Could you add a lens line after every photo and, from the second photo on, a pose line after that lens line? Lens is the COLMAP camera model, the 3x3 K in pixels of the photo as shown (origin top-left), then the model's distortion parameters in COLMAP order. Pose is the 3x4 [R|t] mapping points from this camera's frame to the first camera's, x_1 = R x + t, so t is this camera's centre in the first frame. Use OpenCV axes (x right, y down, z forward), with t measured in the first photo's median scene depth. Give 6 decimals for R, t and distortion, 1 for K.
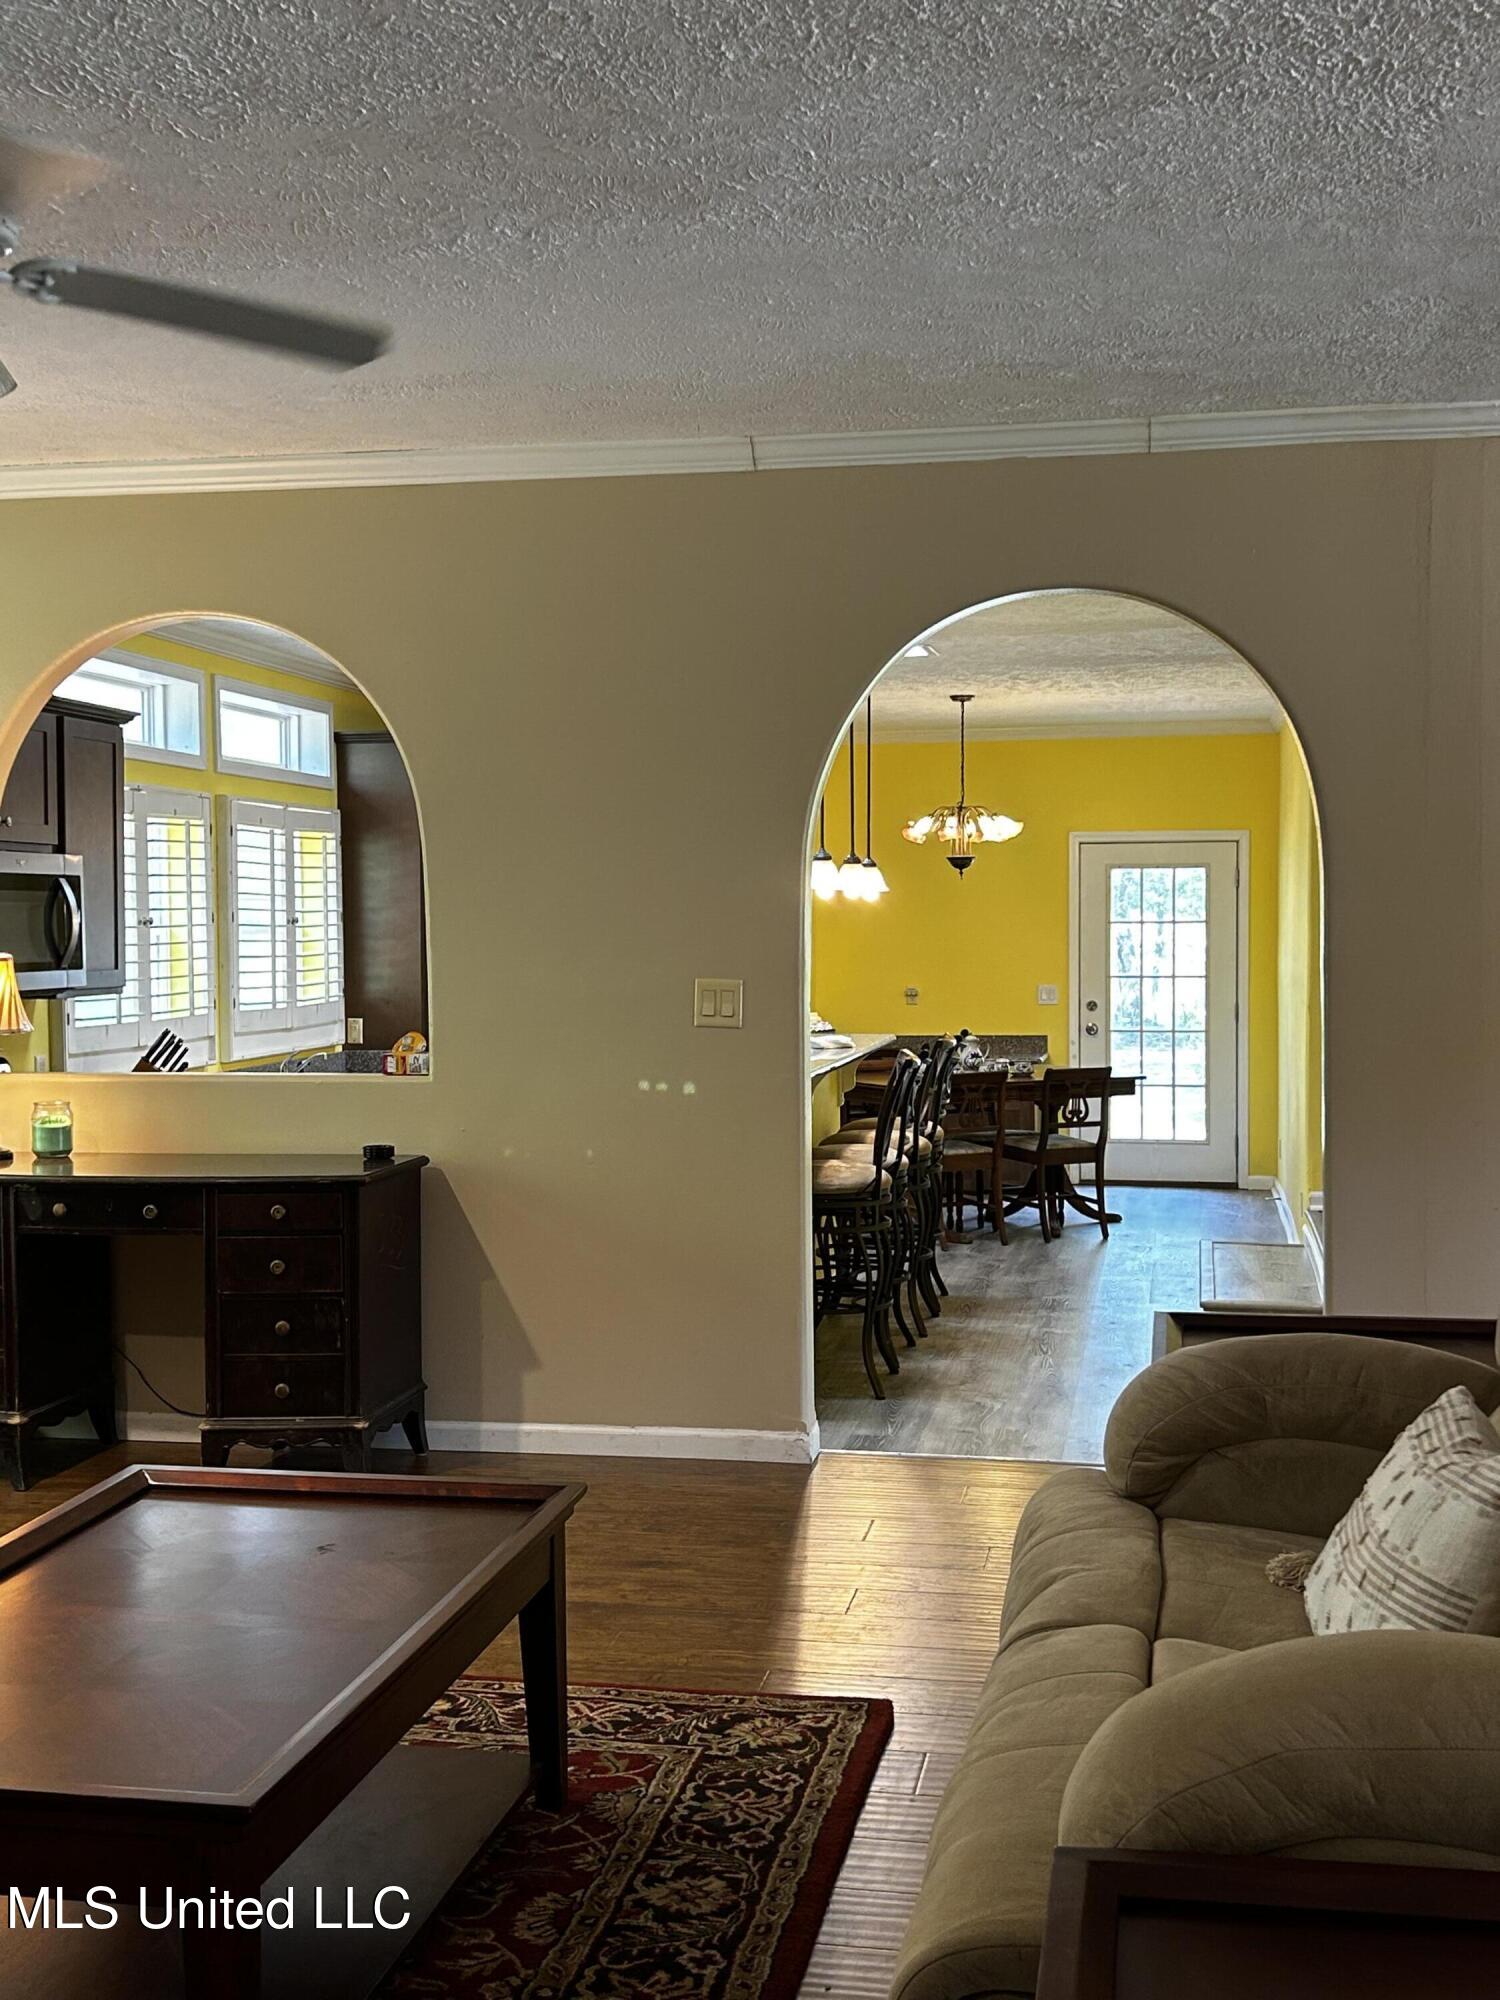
lens RADIAL K [[2279.4, 0, 750.7], [0, 2279.4, 996.1], [0, 0, 1]] dist [0.017035, 0.000000]
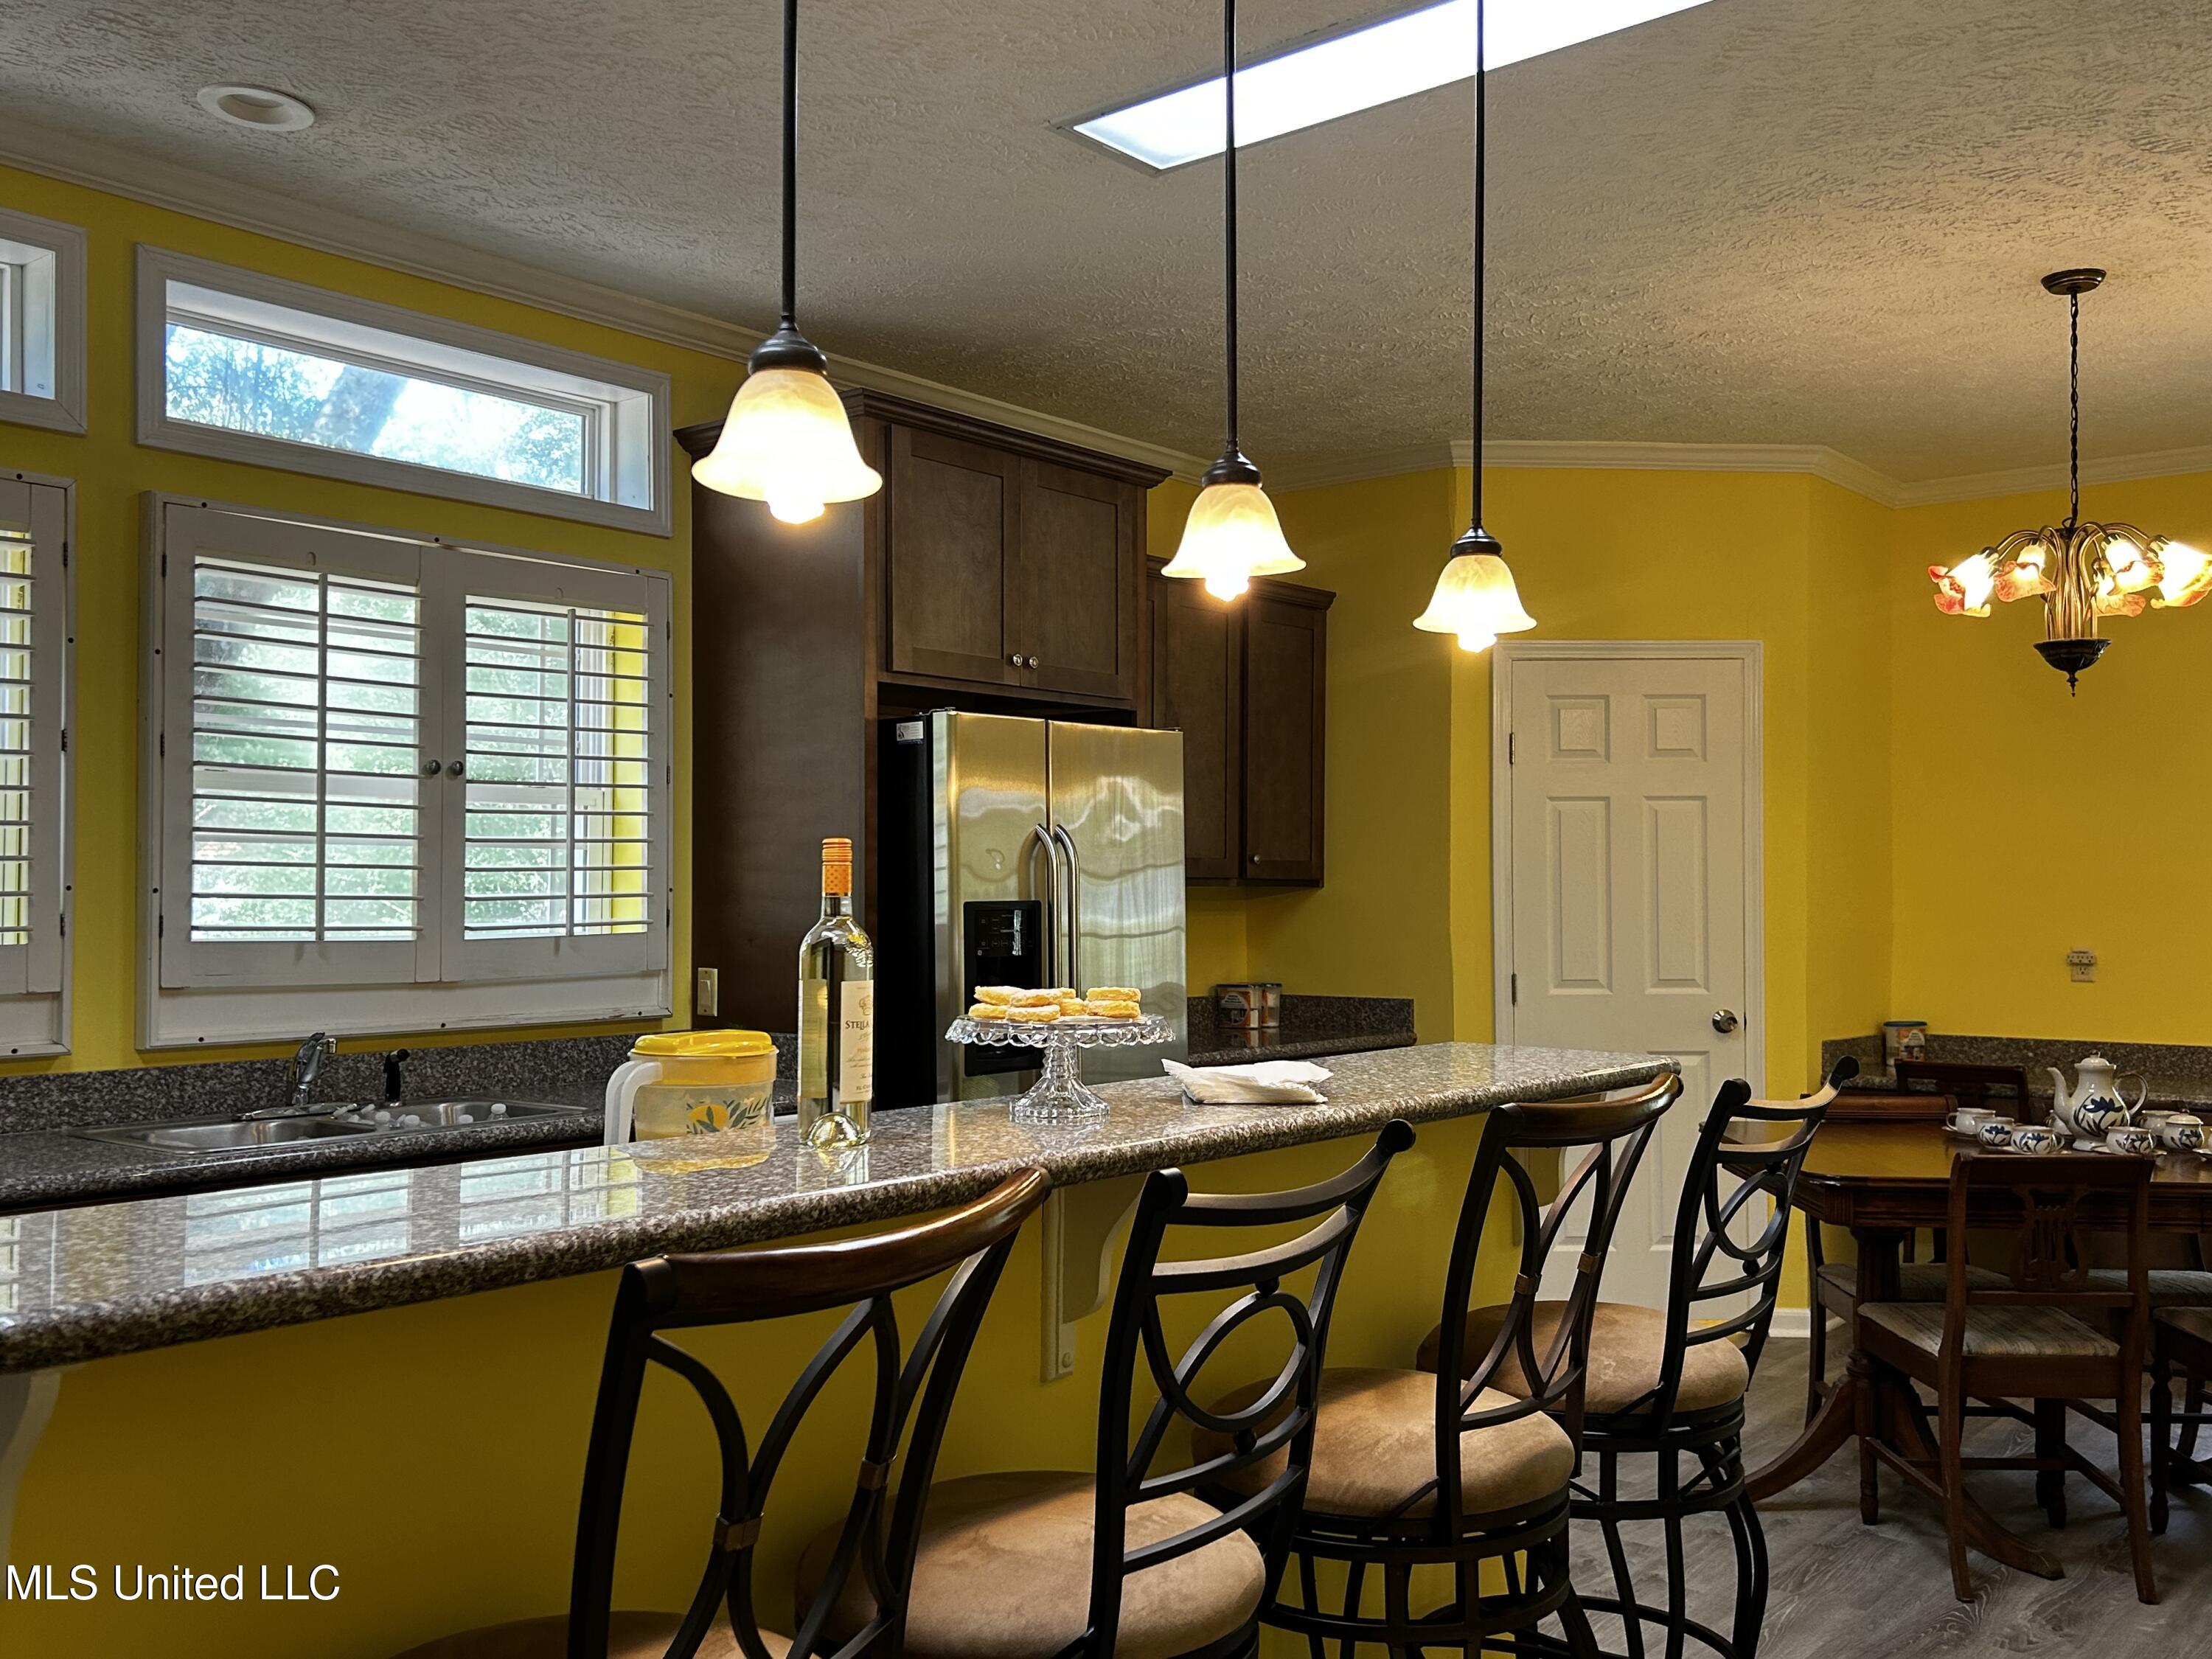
lens RADIAL K [[1992.1, 0, 1102.2], [0, 1992.1, 839.6], [0, 0, 1]] dist [-0.011848, -0.005632]
pose [[0.867808, -0.002363, -0.496893, 0.136957], [-0.026878, 0.998301, -0.051689, 0.001111], [0.496171, 0.058212, 0.866271, 0.667077]]
